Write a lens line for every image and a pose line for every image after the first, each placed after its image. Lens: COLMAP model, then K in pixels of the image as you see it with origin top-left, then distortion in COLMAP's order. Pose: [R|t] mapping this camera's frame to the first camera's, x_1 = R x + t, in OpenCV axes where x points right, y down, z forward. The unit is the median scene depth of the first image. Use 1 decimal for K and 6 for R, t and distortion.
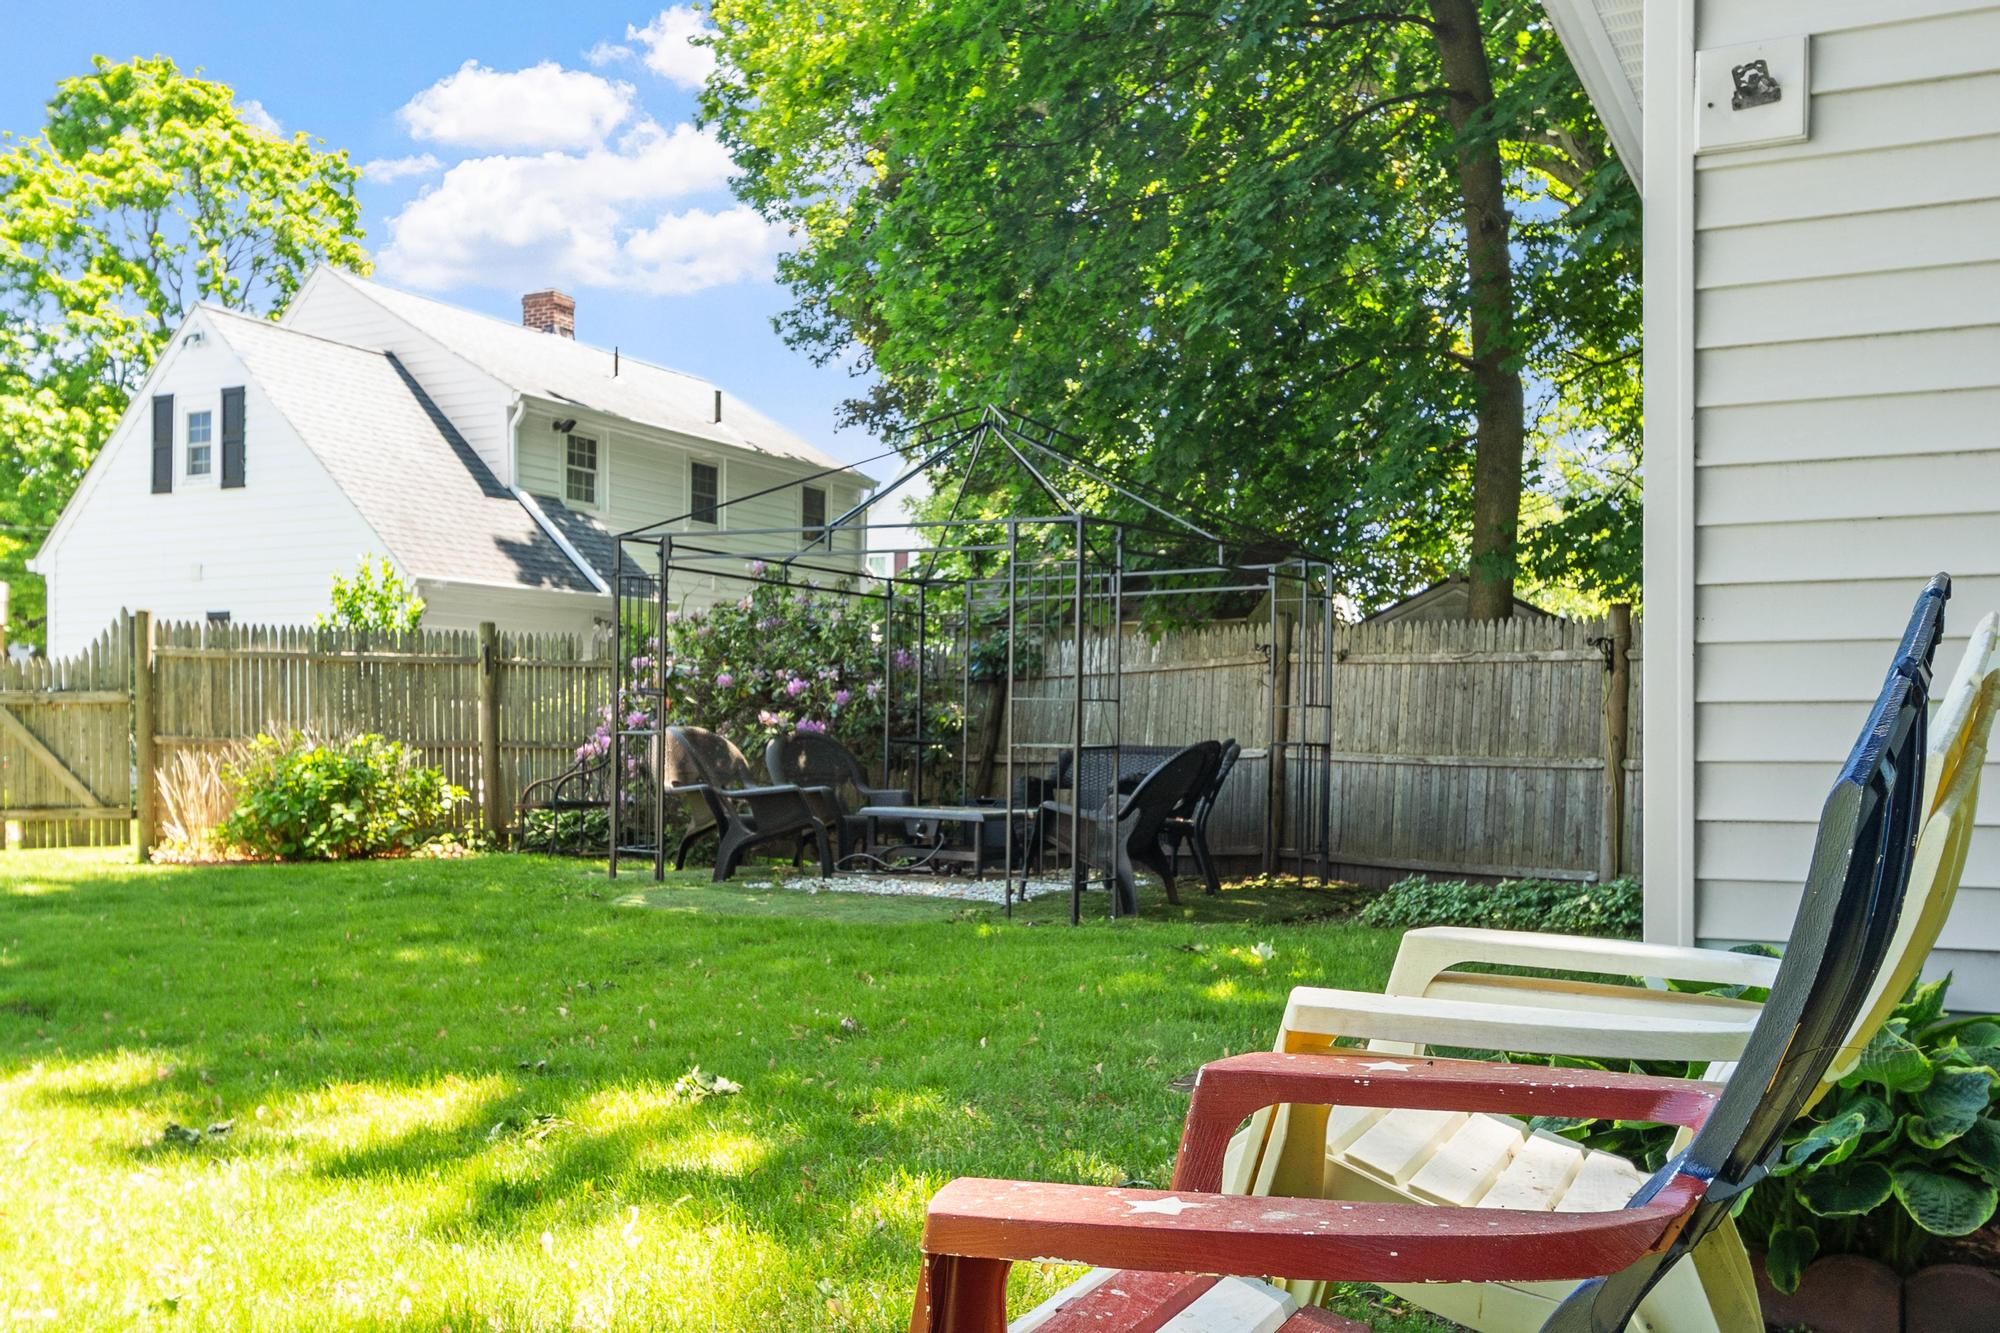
lens RADIAL K [[1916.3, 0, 952.0], [0, 1916.3, 732.8], [0, 0, 1]] dist [-0.009303, -0.013460]
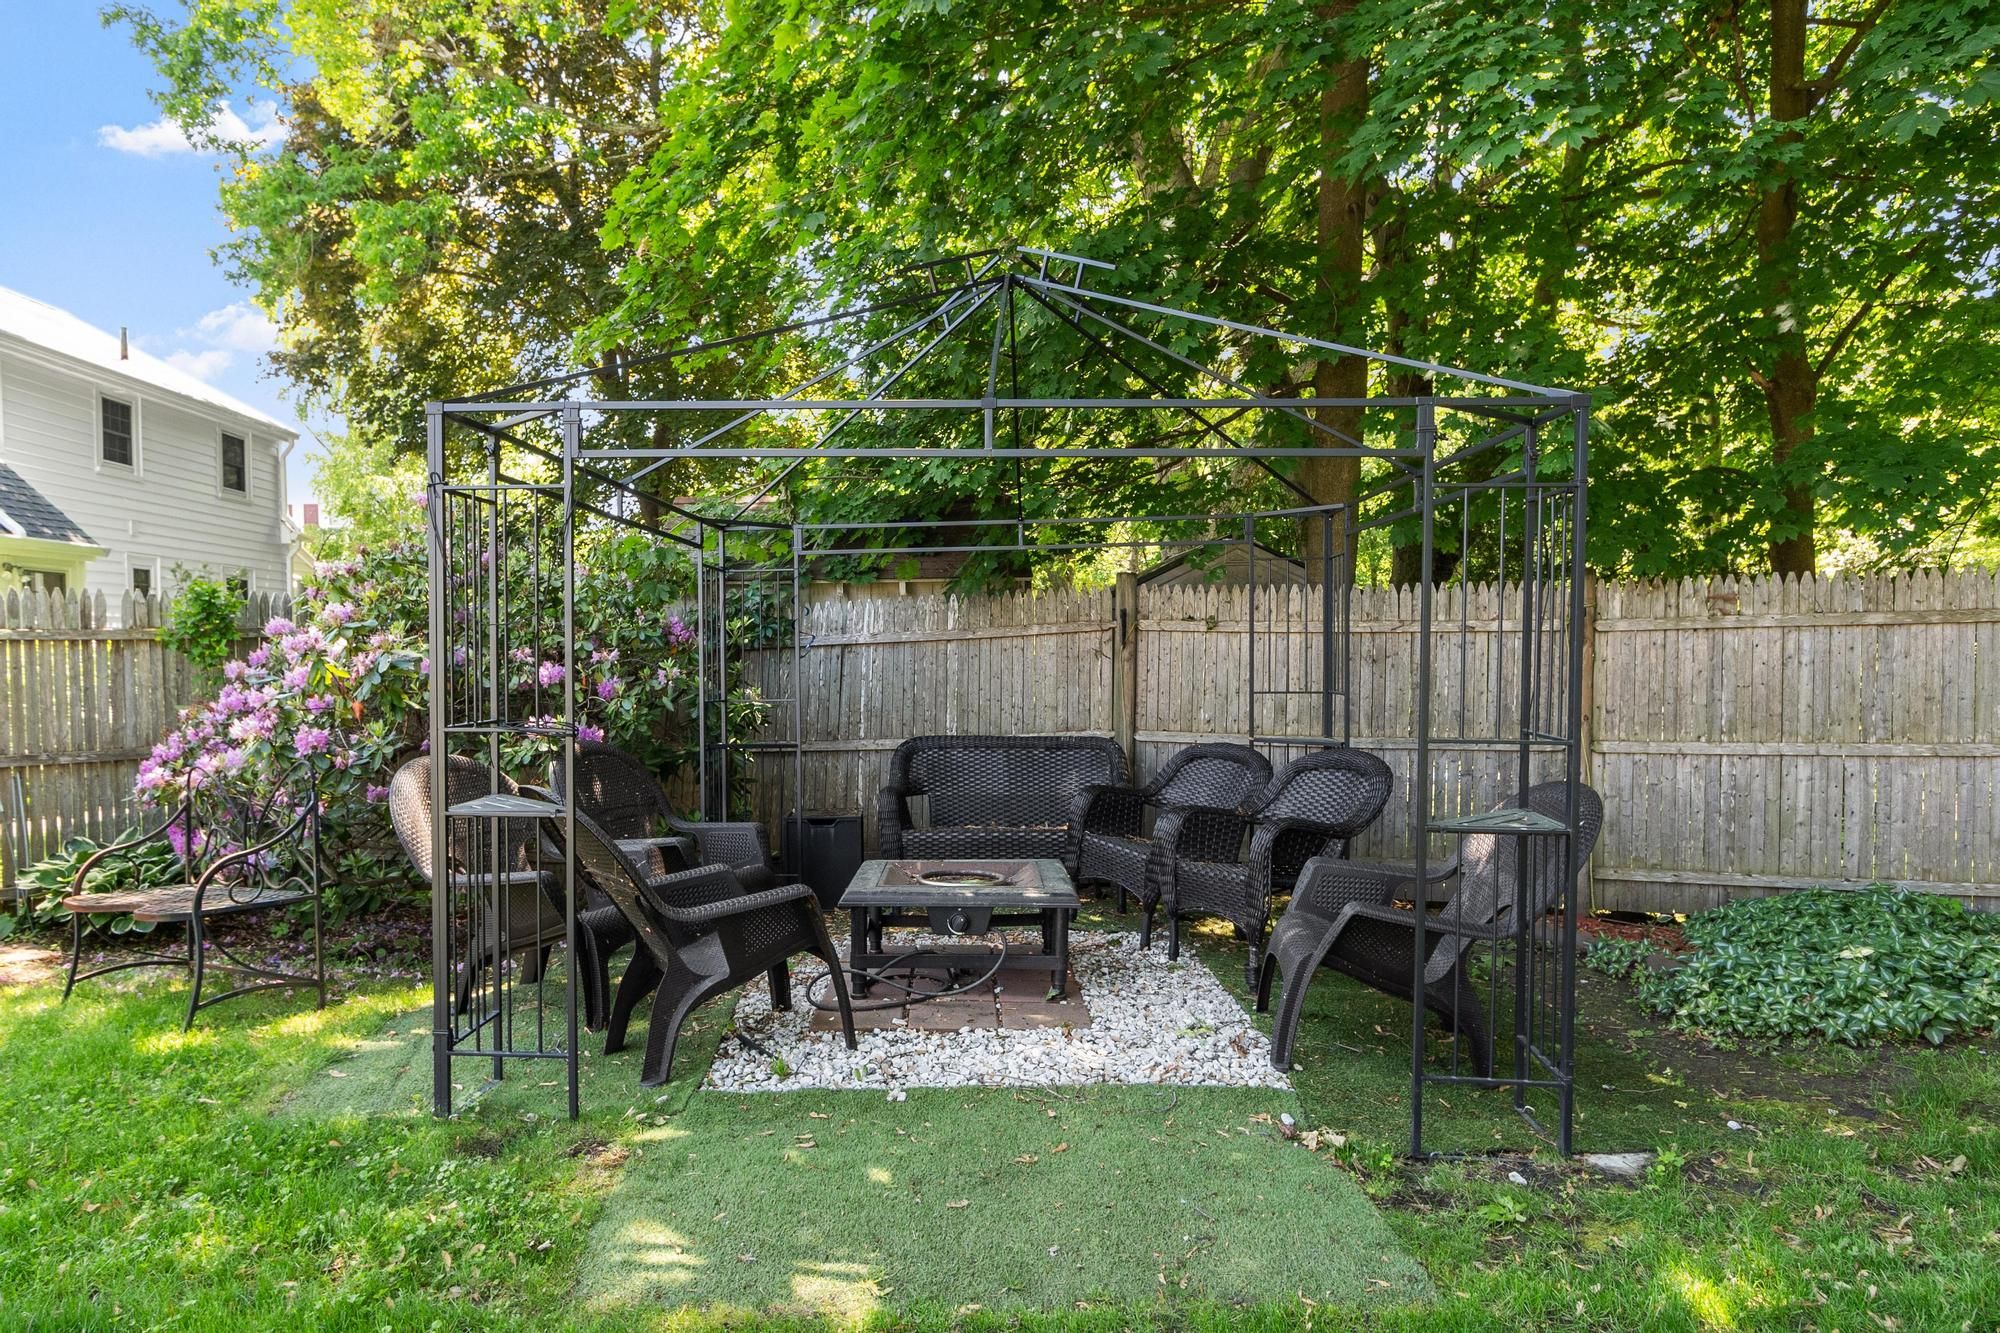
lens RADIAL K [[1315.9, 0, 1000.0], [0, 1315.9, 666.5], [0, 0, 1]] dist [-0.006403, -0.001511]
pose [[0.869290, -0.024717, 0.493683, -0.152248], [0.017144, 0.999656, 0.019861, -0.029464], [-0.494004, -0.008801, 0.869415, 0.455978]]
